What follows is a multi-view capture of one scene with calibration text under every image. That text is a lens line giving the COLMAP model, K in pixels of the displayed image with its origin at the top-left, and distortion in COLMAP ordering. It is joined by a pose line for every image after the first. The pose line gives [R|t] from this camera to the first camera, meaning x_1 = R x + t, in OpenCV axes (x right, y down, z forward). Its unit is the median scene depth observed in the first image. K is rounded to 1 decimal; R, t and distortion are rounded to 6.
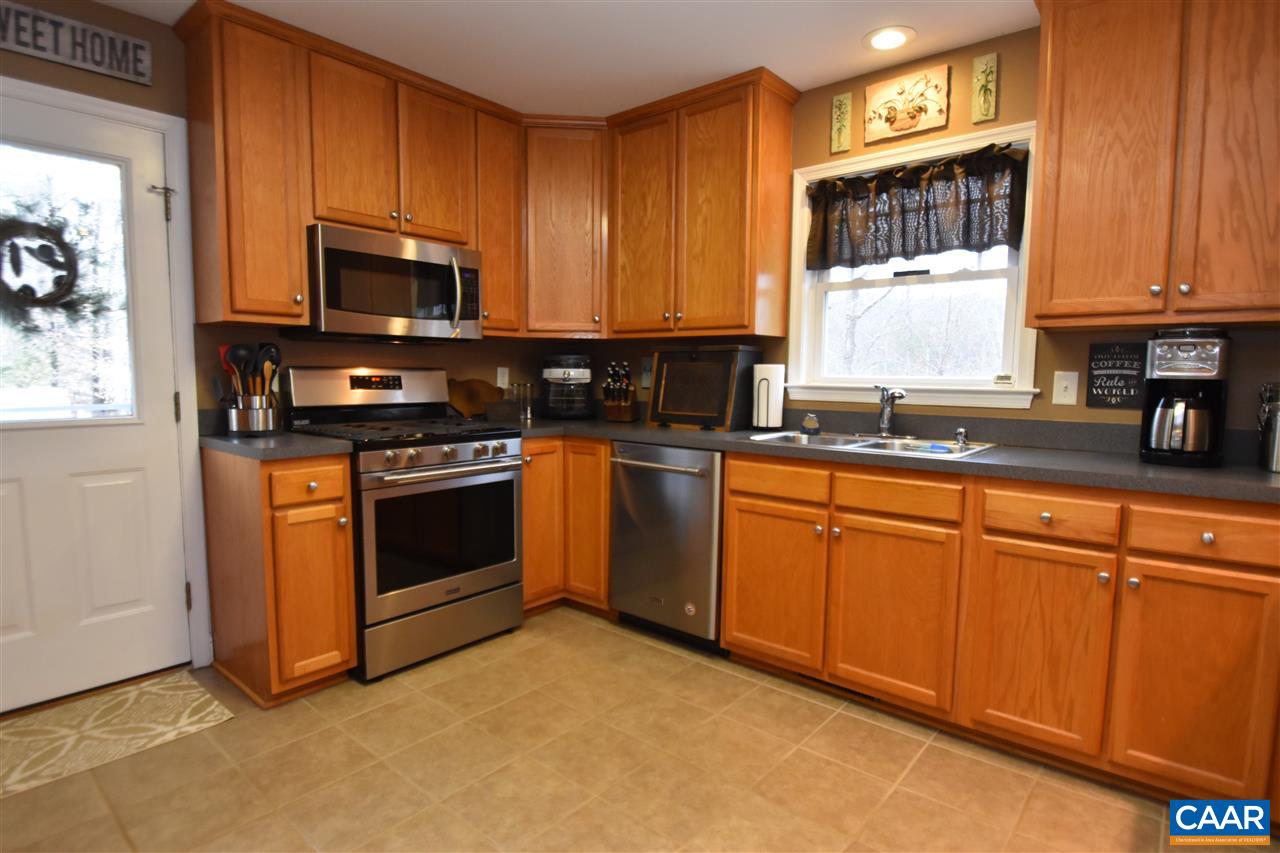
lens RADIAL K [[664.5, 0, 633.4], [0, 664.5, 431.7], [0, 0, 1]] dist [-0.000333, -0.019198]
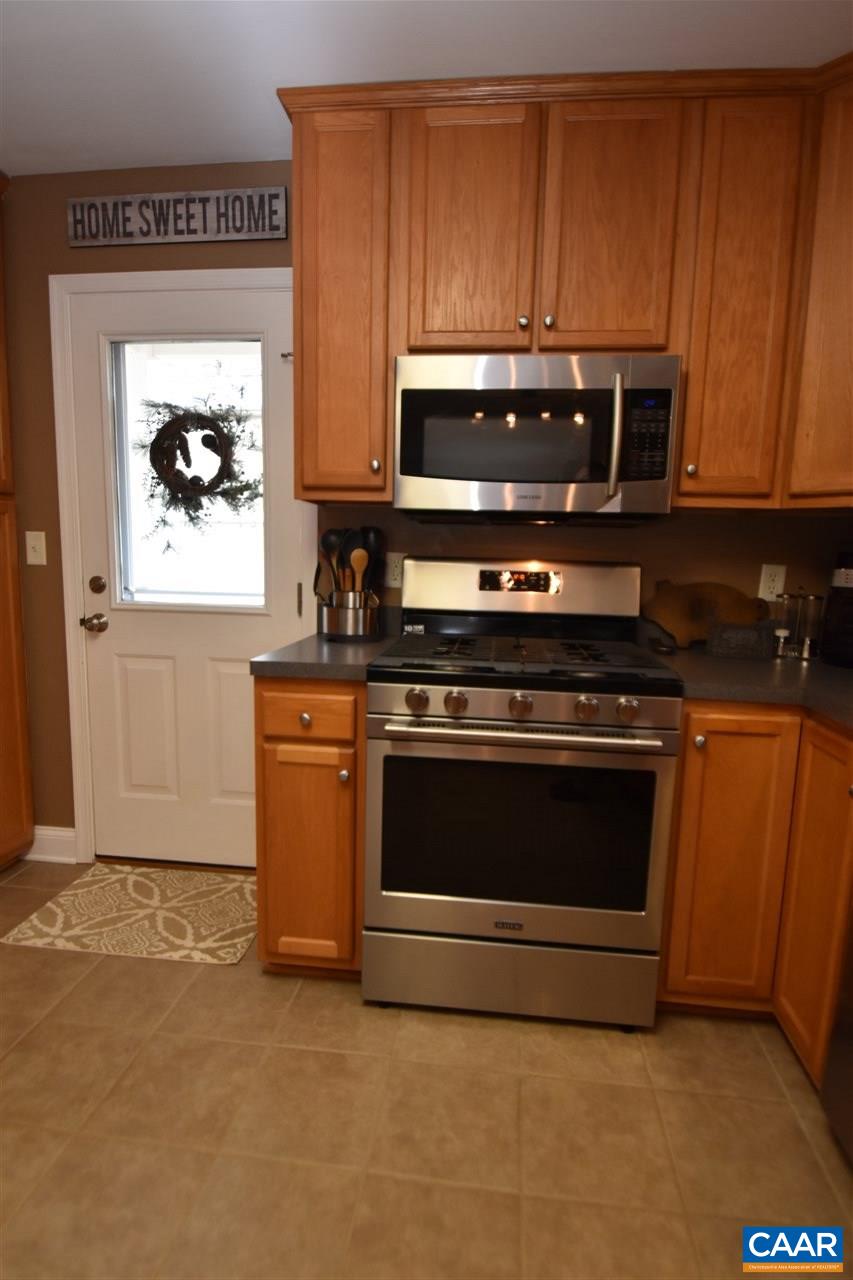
lens RADIAL K [[664.5, 0, 428.9], [0, 664.5, 652.8], [0, 0, 1]] dist [-0.000333, -0.019198]
pose [[0.559790, 0.126212, -0.818966, 0.169380], [-0.095770, 0.991564, 0.087349, -0.061504], [0.823081, 0.029535, 0.567155, 0.621850]]
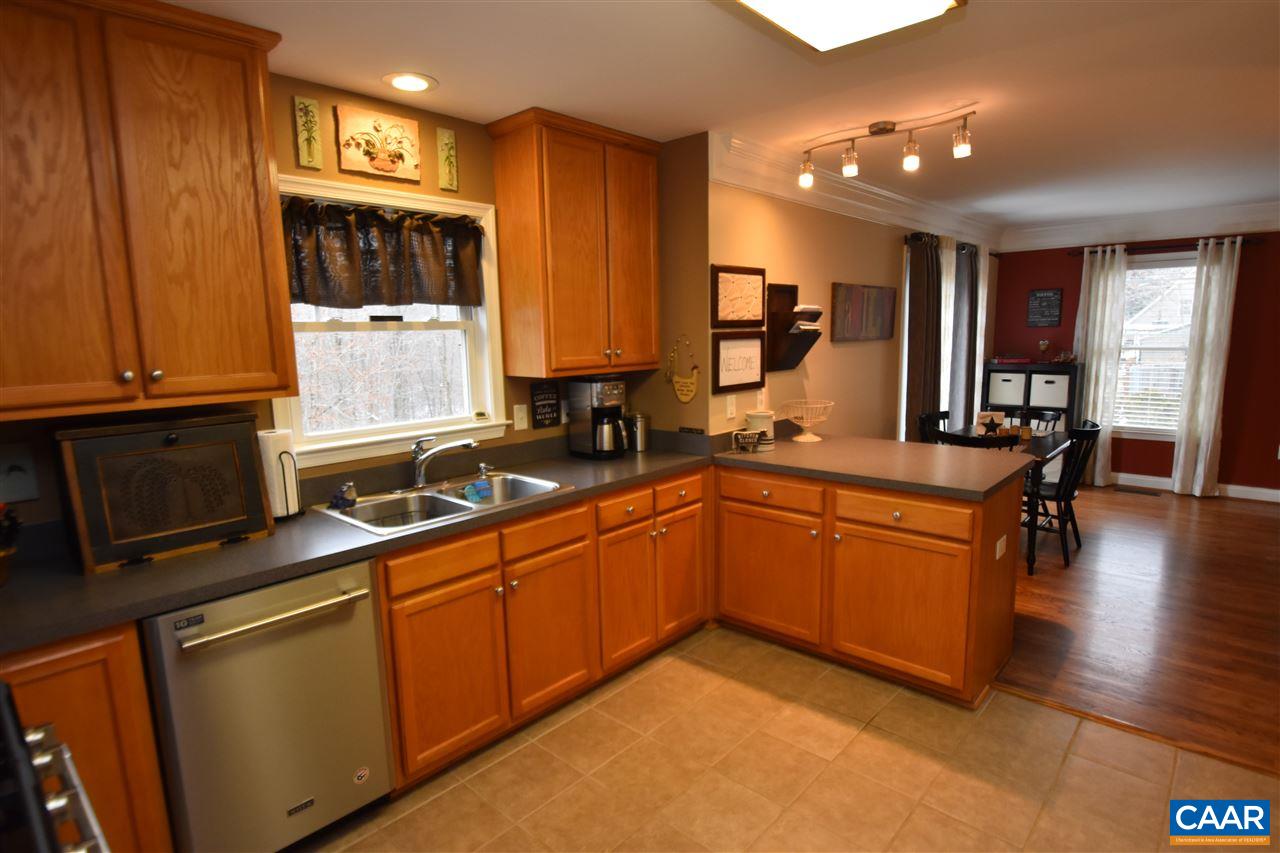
lens RADIAL K [[660.8, 0, 634.9], [0, 660.8, 432.4], [0, 0, 1]] dist [-0.002878, -0.000955]
pose [[0.037080, -0.160002, 0.986420, -0.612566], [0.110760, 0.981675, 0.155068, -0.204146], [-0.993155, 0.103506, 0.054123, 0.664726]]
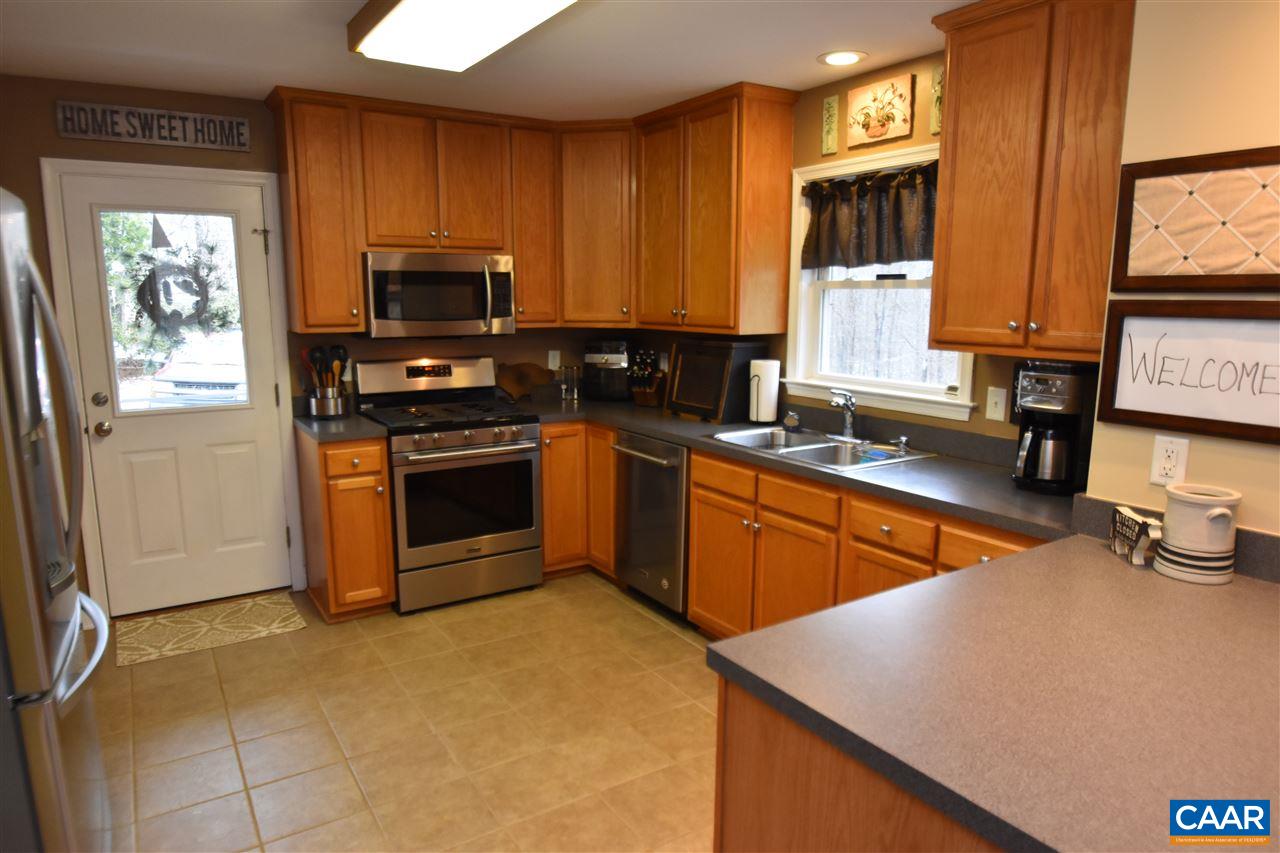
lens RADIAL K [[801.4, 0, 637.0], [0, 801.4, 435.8], [0, 0, 1]] dist [-0.025500, -0.012180]
pose [[0.957521, 0.043111, -0.285124, 0.448924], [-0.019585, 0.996201, 0.084855, -0.103946], [0.287699, -0.075667, 0.954727, -0.311965]]
